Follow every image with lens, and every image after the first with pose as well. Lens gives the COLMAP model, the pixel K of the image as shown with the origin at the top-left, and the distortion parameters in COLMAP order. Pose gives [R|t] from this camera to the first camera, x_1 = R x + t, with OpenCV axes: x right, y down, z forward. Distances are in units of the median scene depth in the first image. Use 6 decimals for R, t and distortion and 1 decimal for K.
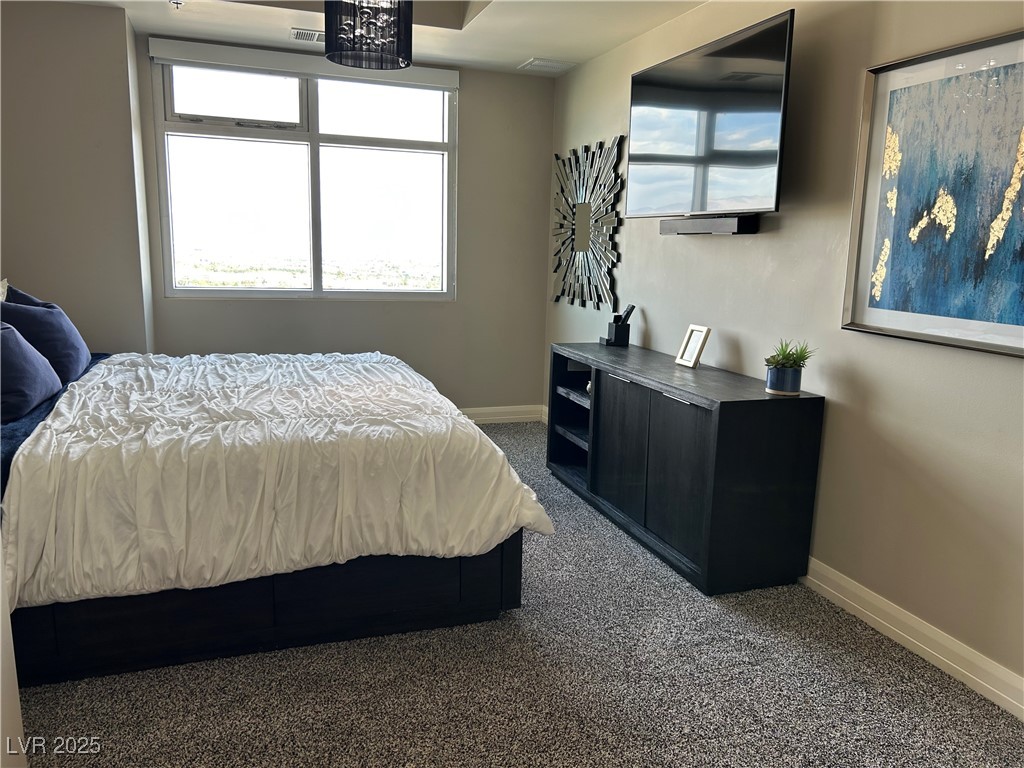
lens RADIAL K [[767.0, 0, 511.9], [0, 767.0, 381.6], [0, 0, 1]] dist [0.002834, -0.006227]
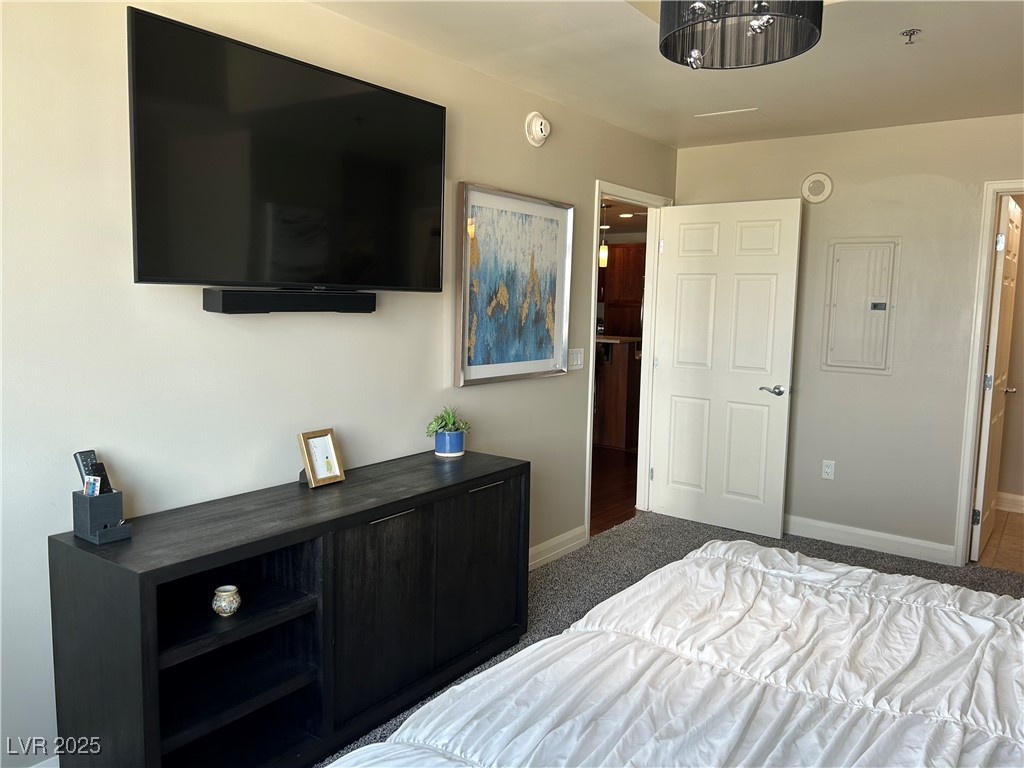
lens RADIAL K [[767.0, 0, 511.9], [0, 767.0, 385.1], [0, 0, 1]] dist [0.002834, -0.006227]
pose [[-0.568452, -0.136868, 0.811252, -0.712028], [0.106878, 0.965424, 0.237769, -0.409655], [-0.815745, 0.221865, -0.534169, 1.827918]]
